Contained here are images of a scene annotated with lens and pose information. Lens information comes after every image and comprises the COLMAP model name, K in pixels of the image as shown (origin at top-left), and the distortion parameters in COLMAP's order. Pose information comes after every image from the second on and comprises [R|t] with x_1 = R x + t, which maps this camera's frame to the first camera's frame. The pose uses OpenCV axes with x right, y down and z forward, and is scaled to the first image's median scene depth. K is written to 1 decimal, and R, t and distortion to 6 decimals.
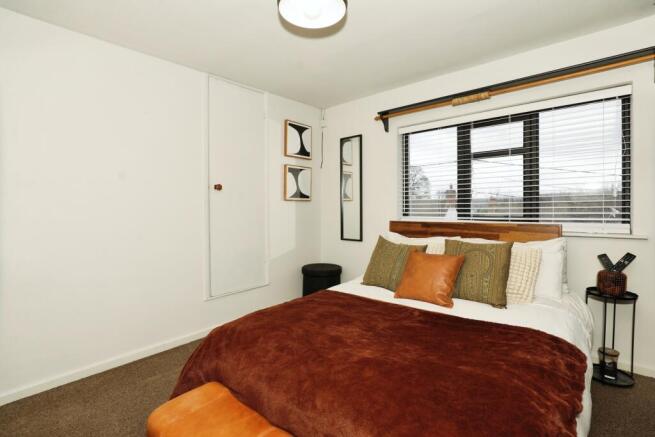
lens RADIAL K [[290.5, 0, 327.9], [0, 290.5, 204.4], [0, 0, 1]] dist [-0.016553, 0.000114]
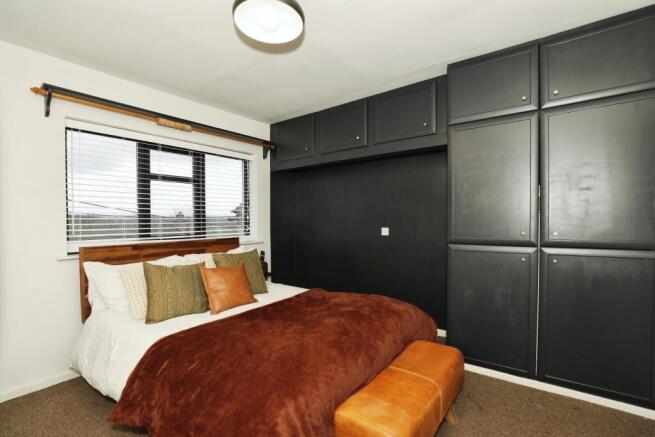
lens RADIAL K [[294.6, 0, 327.5], [0, 294.6, 218.5], [0, 0, 1]] dist [-0.000639, 0.001412]
pose [[-0.020961, 0.024436, 0.999482, -0.586917], [0.017469, 0.999558, -0.024072, 0.015129], [-0.999628, 0.016956, -0.021378, 0.457047]]
